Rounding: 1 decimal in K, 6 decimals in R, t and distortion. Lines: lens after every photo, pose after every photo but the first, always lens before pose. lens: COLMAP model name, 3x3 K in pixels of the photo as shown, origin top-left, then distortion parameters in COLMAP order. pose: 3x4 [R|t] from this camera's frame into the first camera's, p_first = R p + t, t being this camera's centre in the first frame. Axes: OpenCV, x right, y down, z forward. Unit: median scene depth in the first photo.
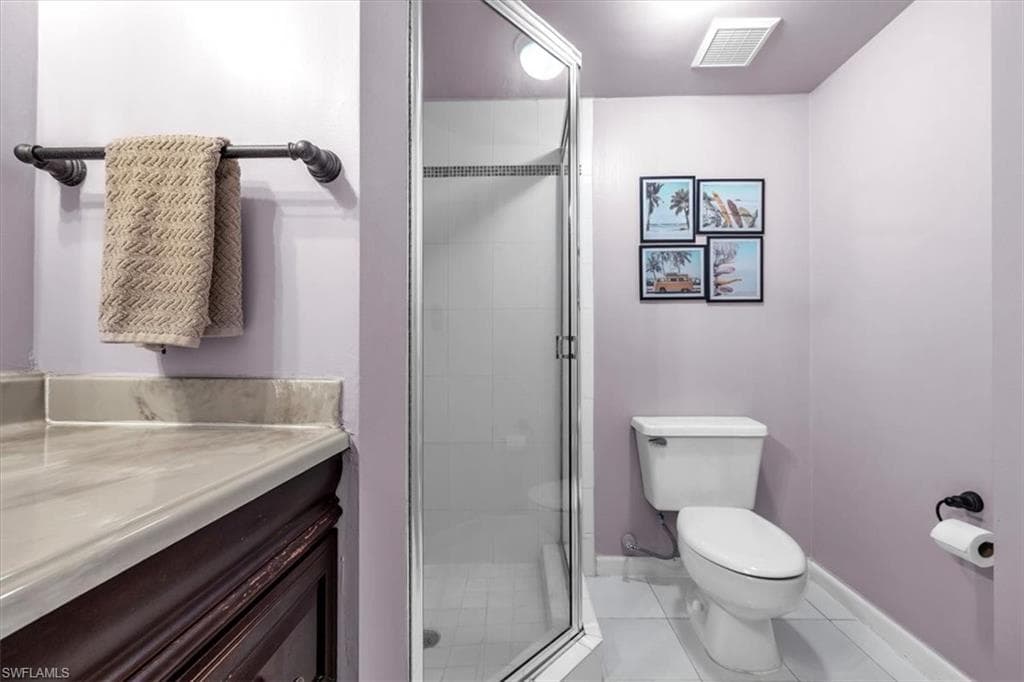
lens RADIAL K [[427.9, 0, 512.0], [0, 427.9, 341.0], [0, 0, 1]] dist [-0.000406, -0.000021]
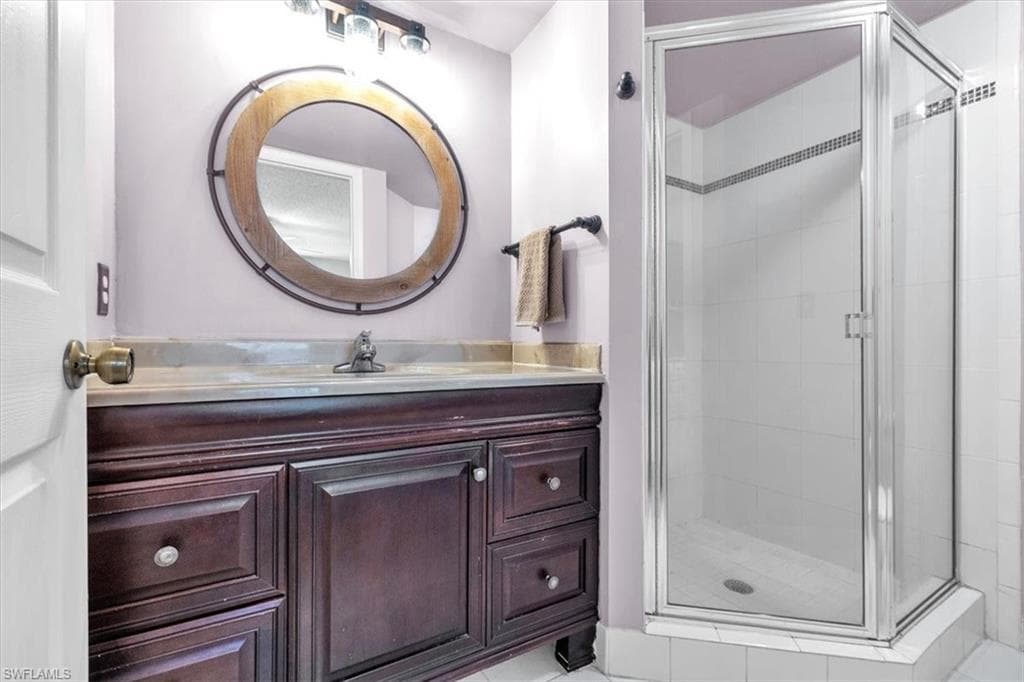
lens RADIAL K [[451.4, 0, 512.0], [0, 451.4, 341.0], [0, 0, 1]] dist [0.000811, 0.000216]
pose [[0.521361, -0.009581, -0.853283, 0.995883], [0.004055, 0.999953, -0.008751, 0.092381], [0.853327, 0.001102, 0.521375, -0.276037]]
